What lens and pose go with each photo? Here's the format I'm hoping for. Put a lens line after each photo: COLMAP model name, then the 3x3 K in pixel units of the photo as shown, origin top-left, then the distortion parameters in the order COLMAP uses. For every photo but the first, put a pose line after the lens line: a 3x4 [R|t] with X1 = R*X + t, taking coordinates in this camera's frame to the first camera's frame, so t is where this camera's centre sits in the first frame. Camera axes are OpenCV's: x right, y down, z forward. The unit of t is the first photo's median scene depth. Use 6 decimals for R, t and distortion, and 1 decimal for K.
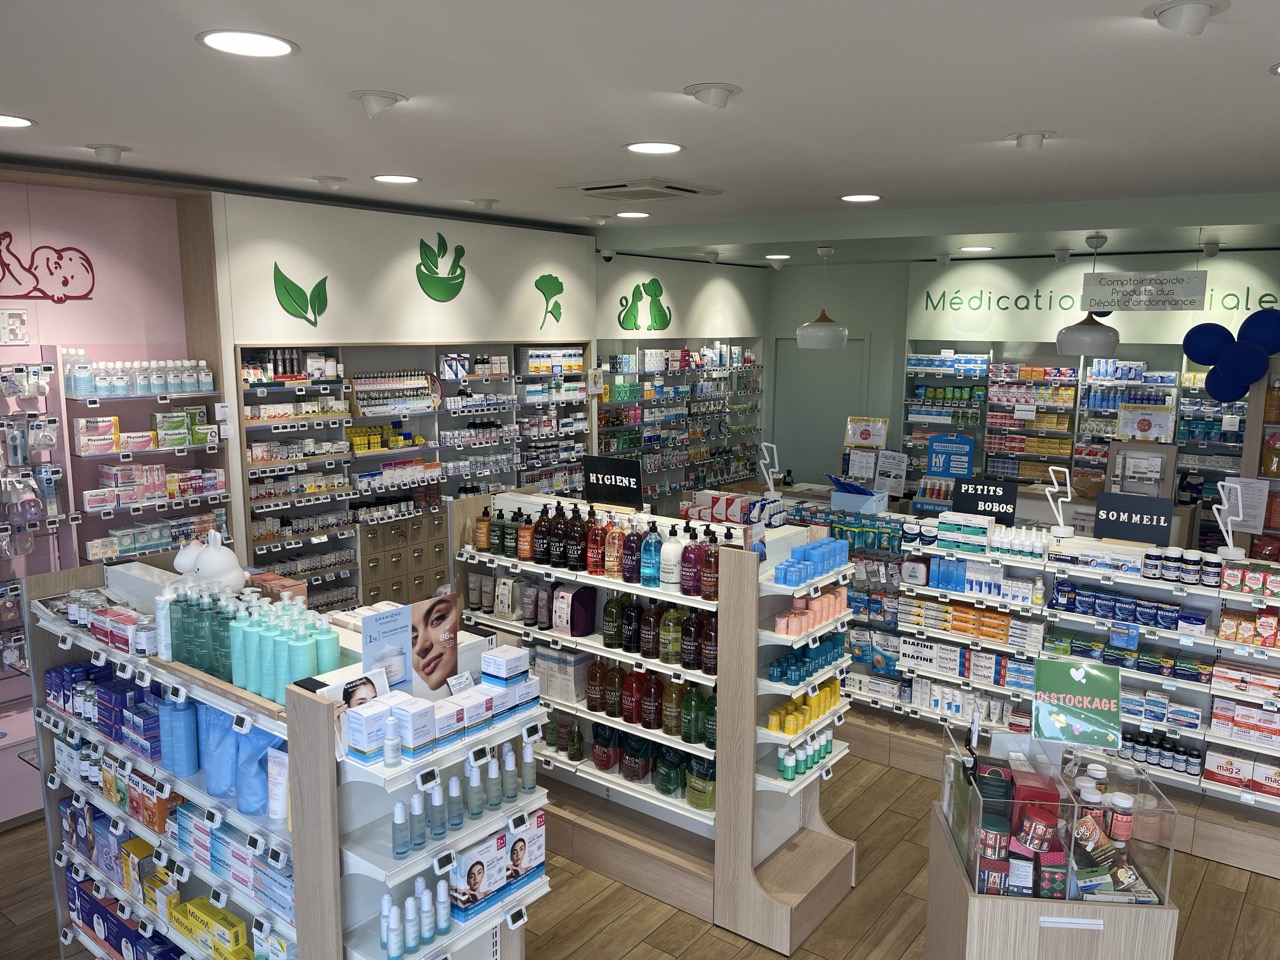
lens RADIAL K [[966.9, 0, 650.4], [0, 966.9, 481.4], [0, 0, 1]] dist [0.075214, -0.107680]
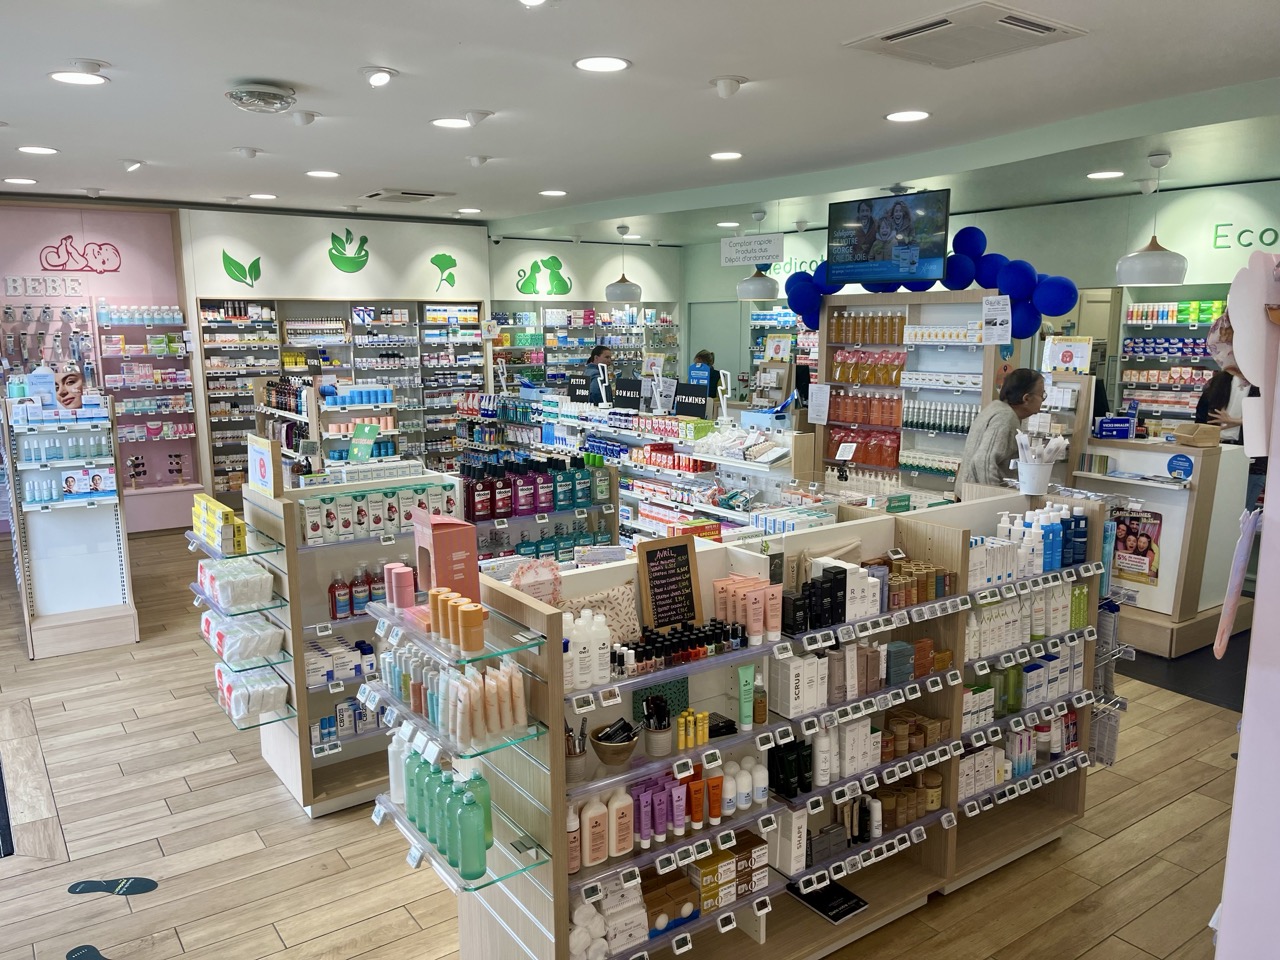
lens RADIAL K [[965.7, 0, 634.8], [0, 965.7, 486.0], [0, 0, 1]] dist [0.066621, -0.089303]
pose [[0.952126, 0.038607, -0.303258, 0.802459], [-0.036556, 0.999254, 0.012442, 0.136032], [0.303513, -0.000760, 0.952827, -0.386631]]
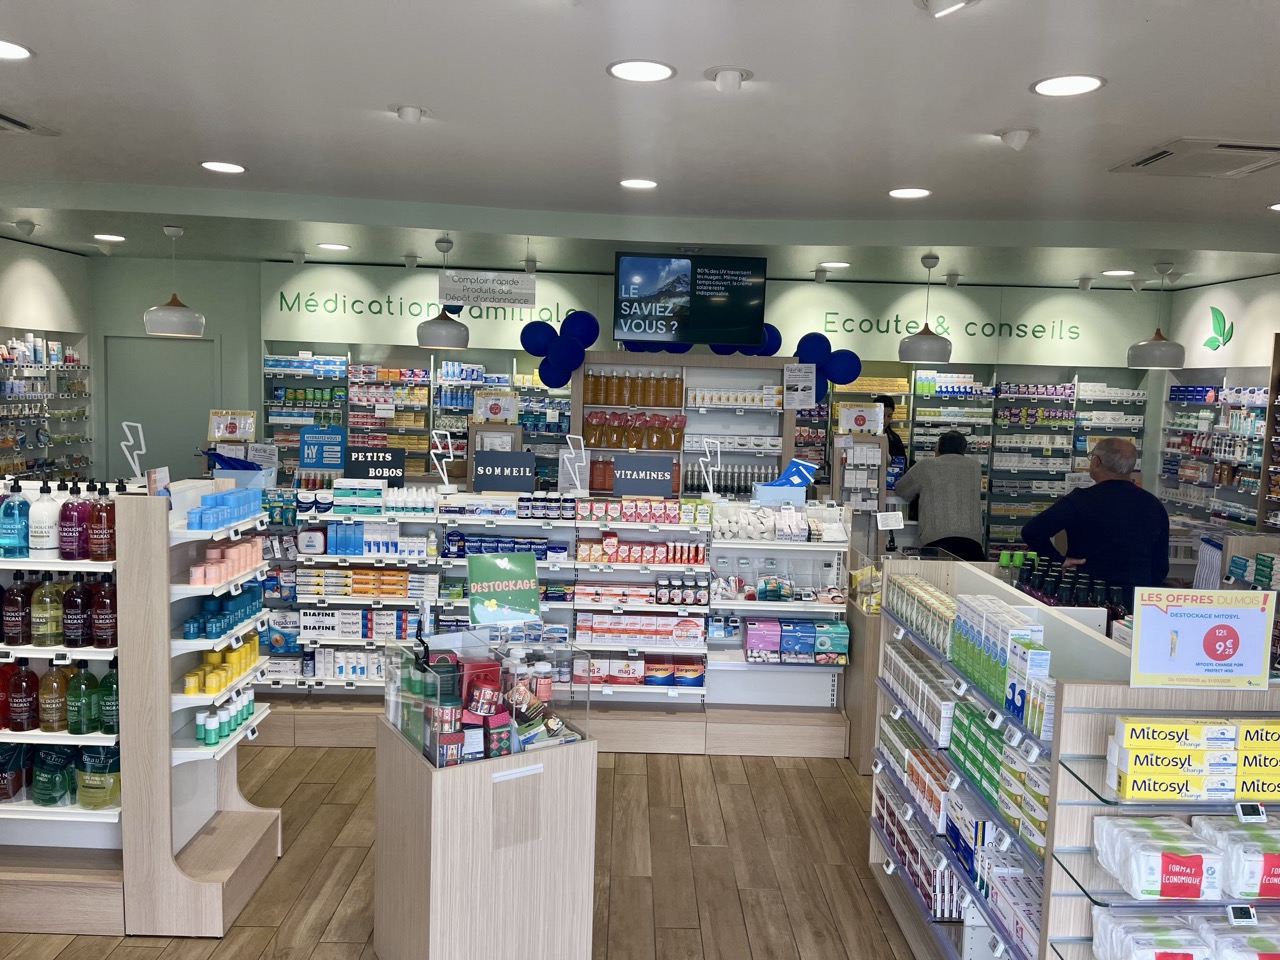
lens RADIAL K [[964.7, 0, 647.3], [0, 964.7, 474.5], [0, 0, 1]] dist [0.069238, -0.087779]
pose [[0.788321, -0.040884, 0.613904, -0.058558], [0.072900, 0.996968, -0.027216, 0.069110], [-0.610930, 0.066208, 0.788911, 0.001234]]
